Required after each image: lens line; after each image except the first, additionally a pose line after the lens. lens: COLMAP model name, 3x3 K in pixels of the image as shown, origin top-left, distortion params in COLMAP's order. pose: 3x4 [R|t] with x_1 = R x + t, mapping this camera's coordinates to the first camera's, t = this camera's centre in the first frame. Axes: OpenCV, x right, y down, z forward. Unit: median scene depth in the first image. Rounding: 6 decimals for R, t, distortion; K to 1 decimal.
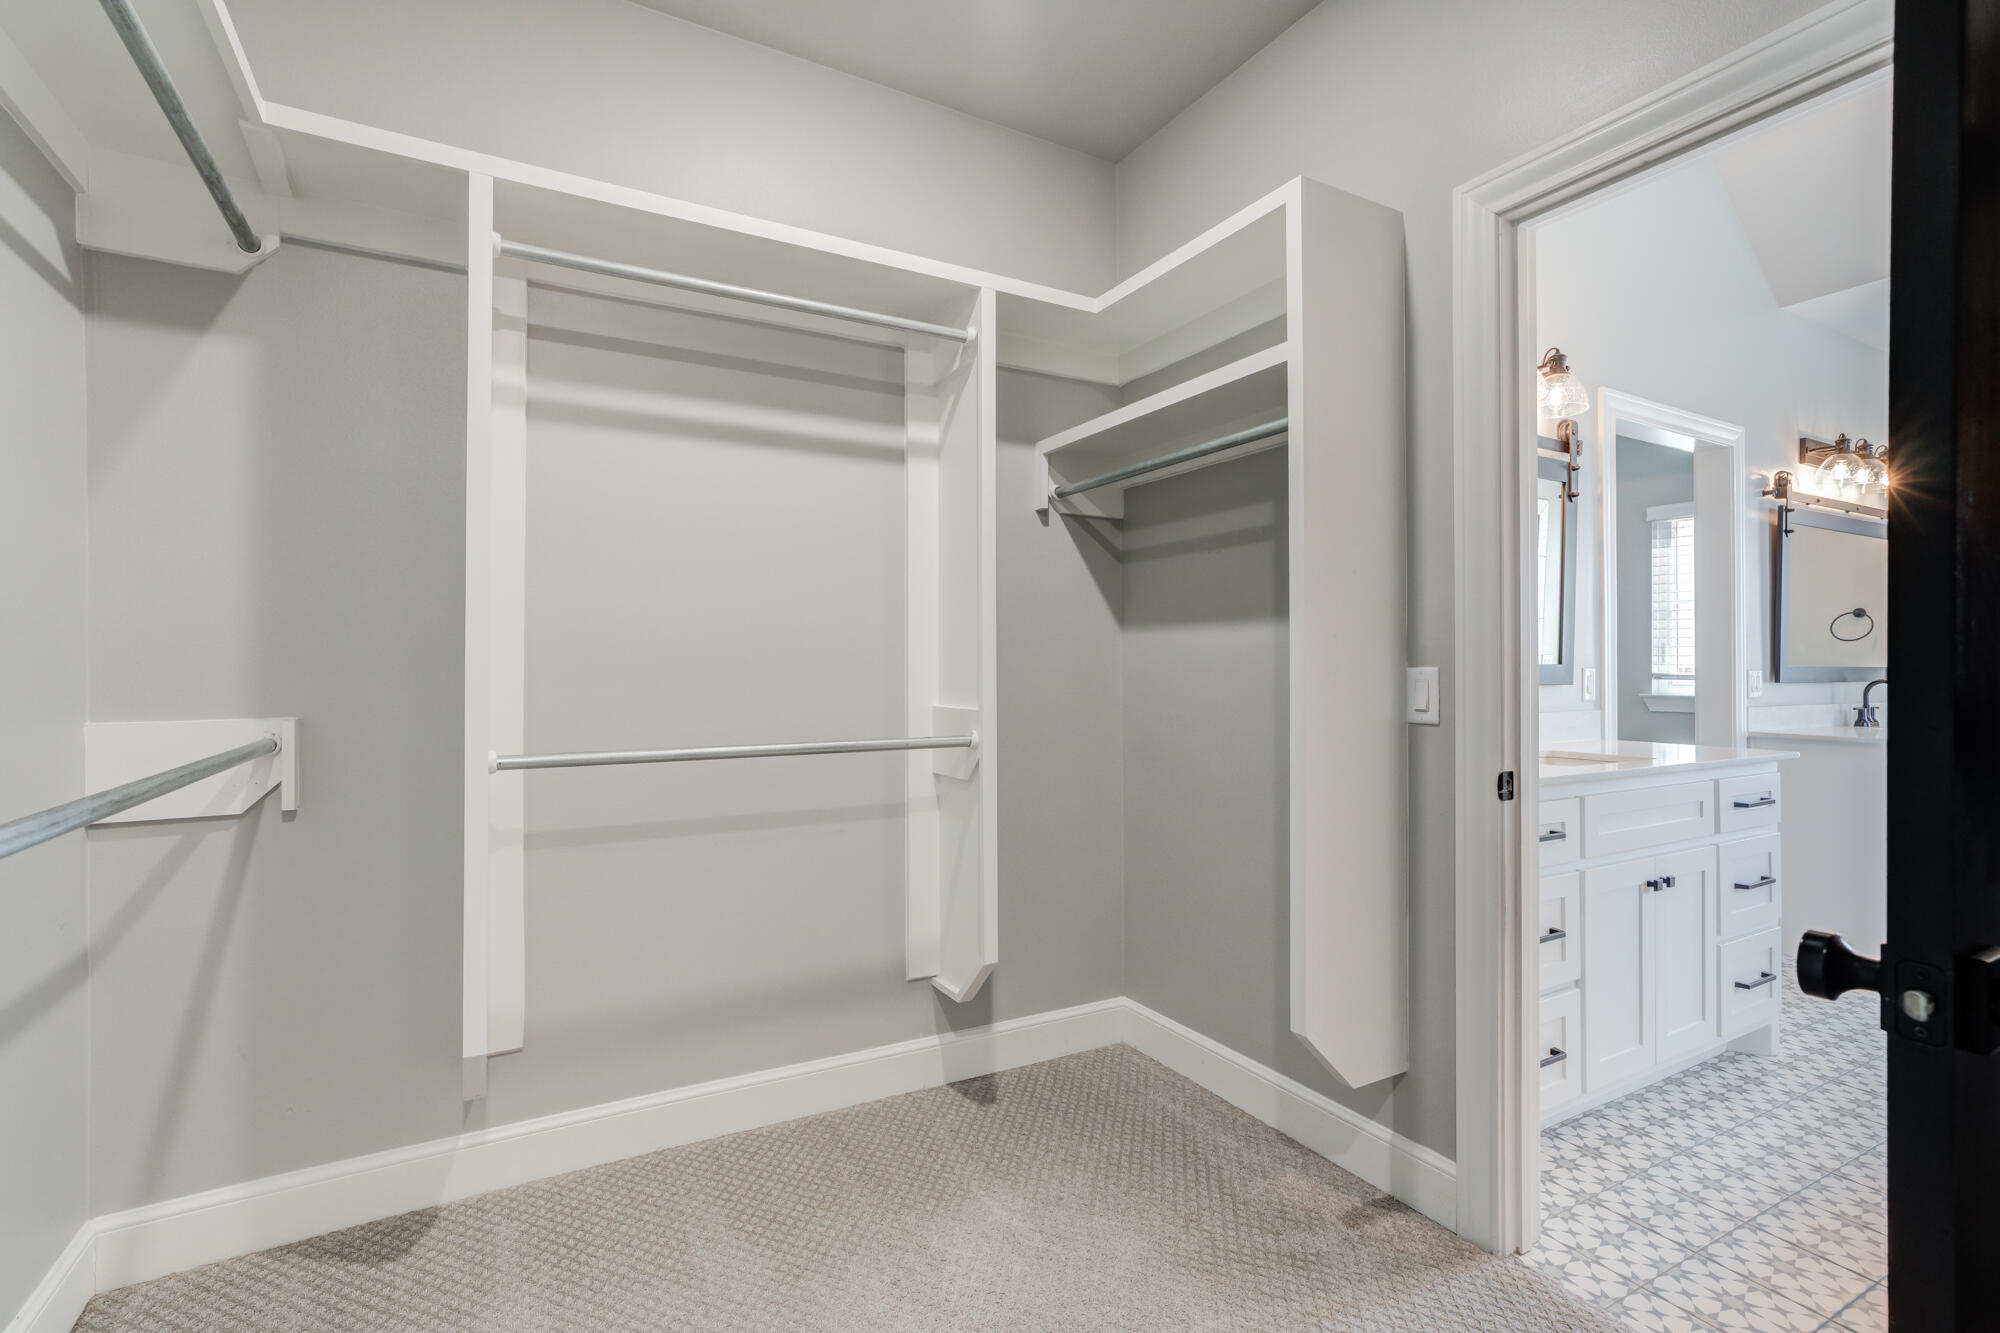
lens RADIAL K [[911.2, 0, 1000.0], [0, 911.2, 666.5], [0, 0, 1]] dist [-0.023819, 0.022371]
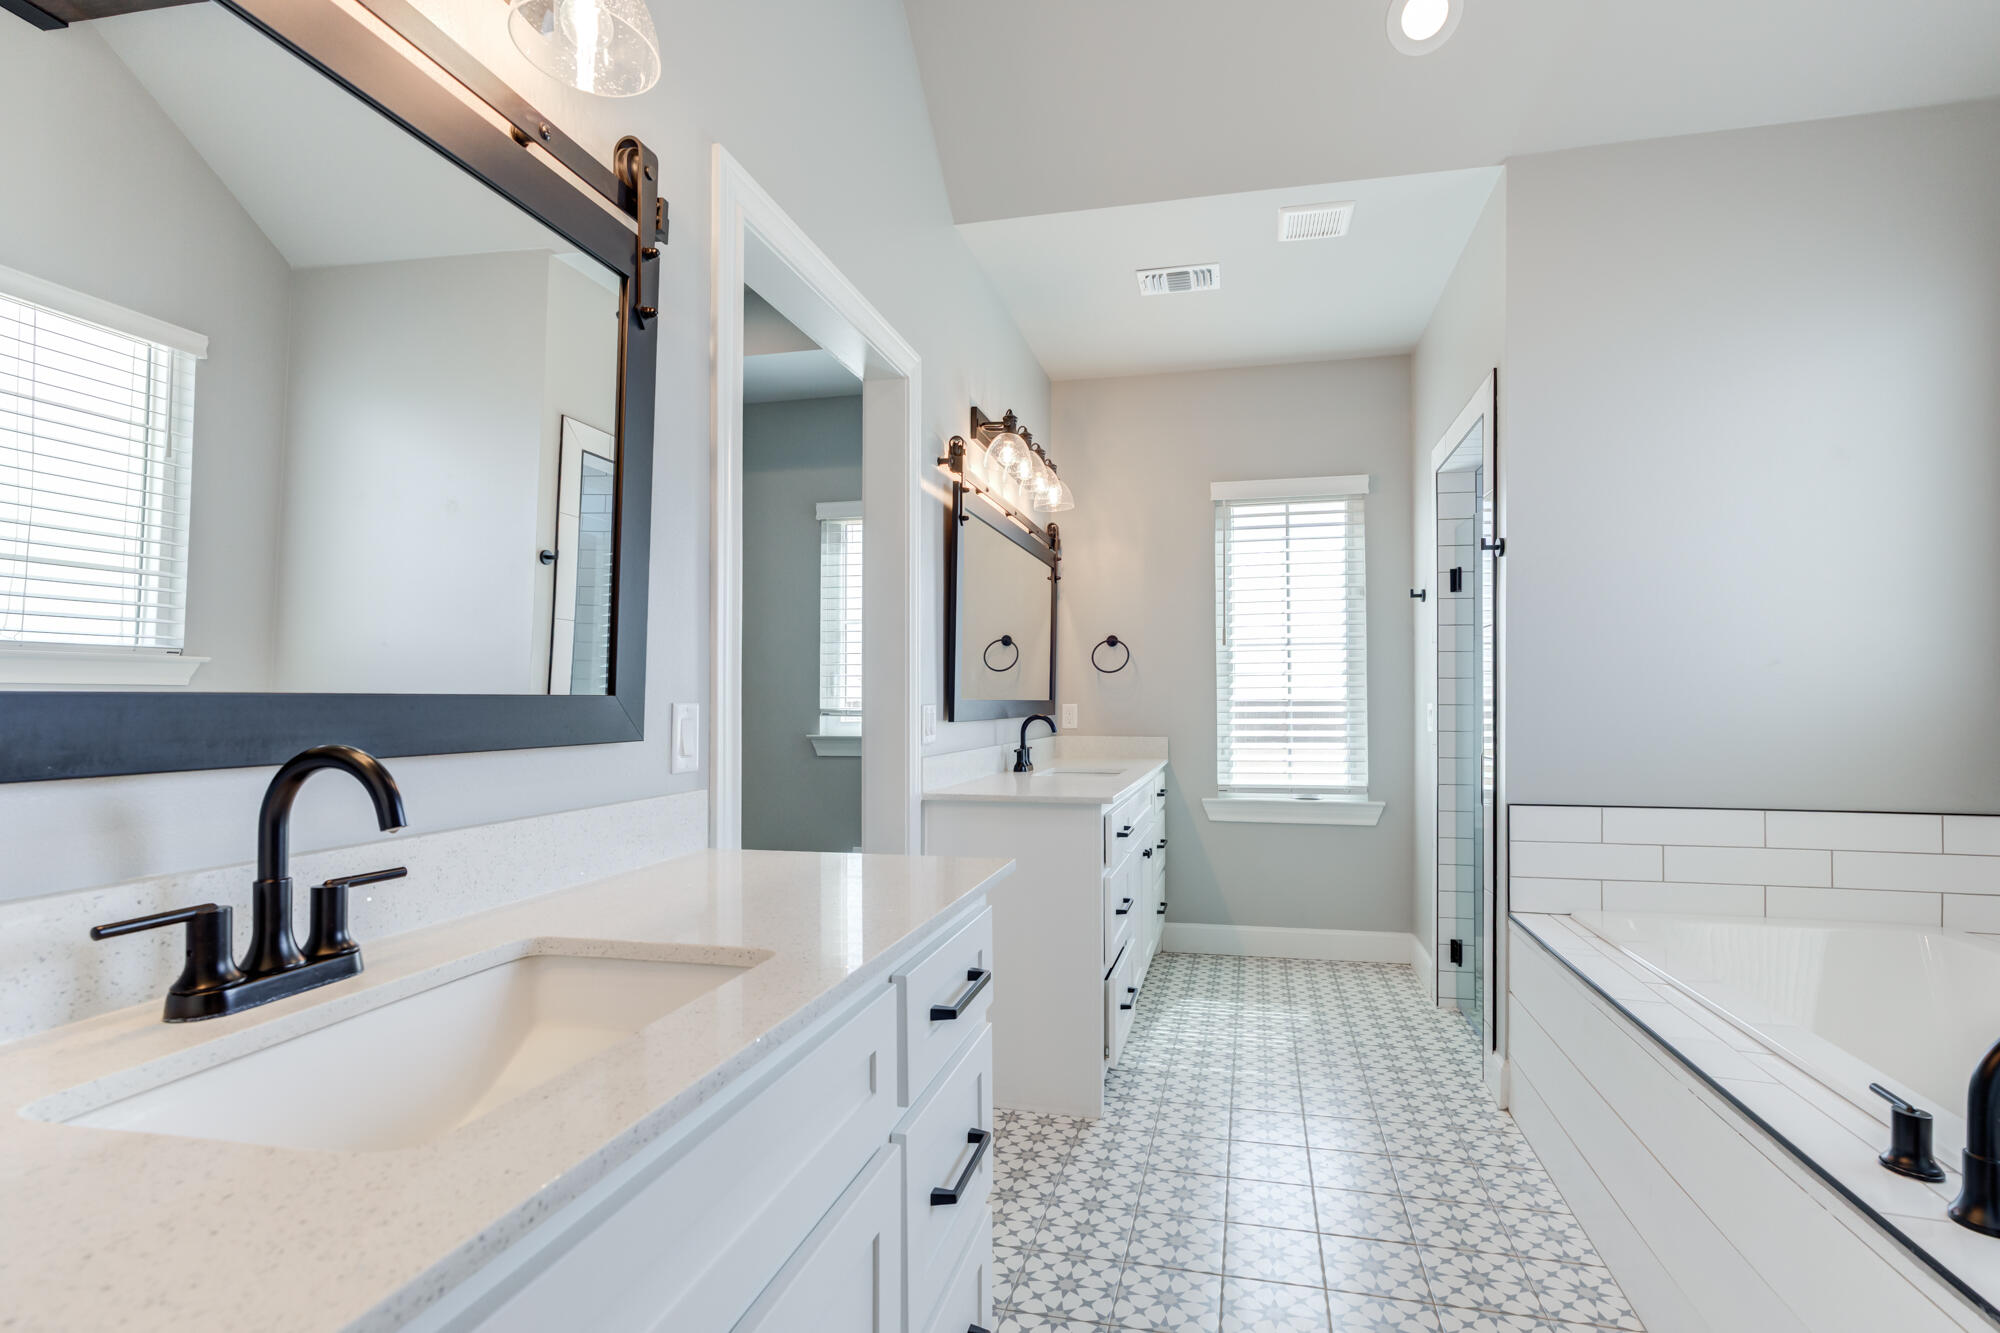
lens RADIAL K [[911.2, 0, 1000.0], [0, 911.2, 666.5], [0, 0, 1]] dist [-0.023819, 0.022371]
pose [[0.693974, 0.026456, 0.719514, 0.343280], [-0.000256, 0.999334, -0.036497, -0.000156], [-0.720000, 0.025144, 0.693518, 0.446516]]
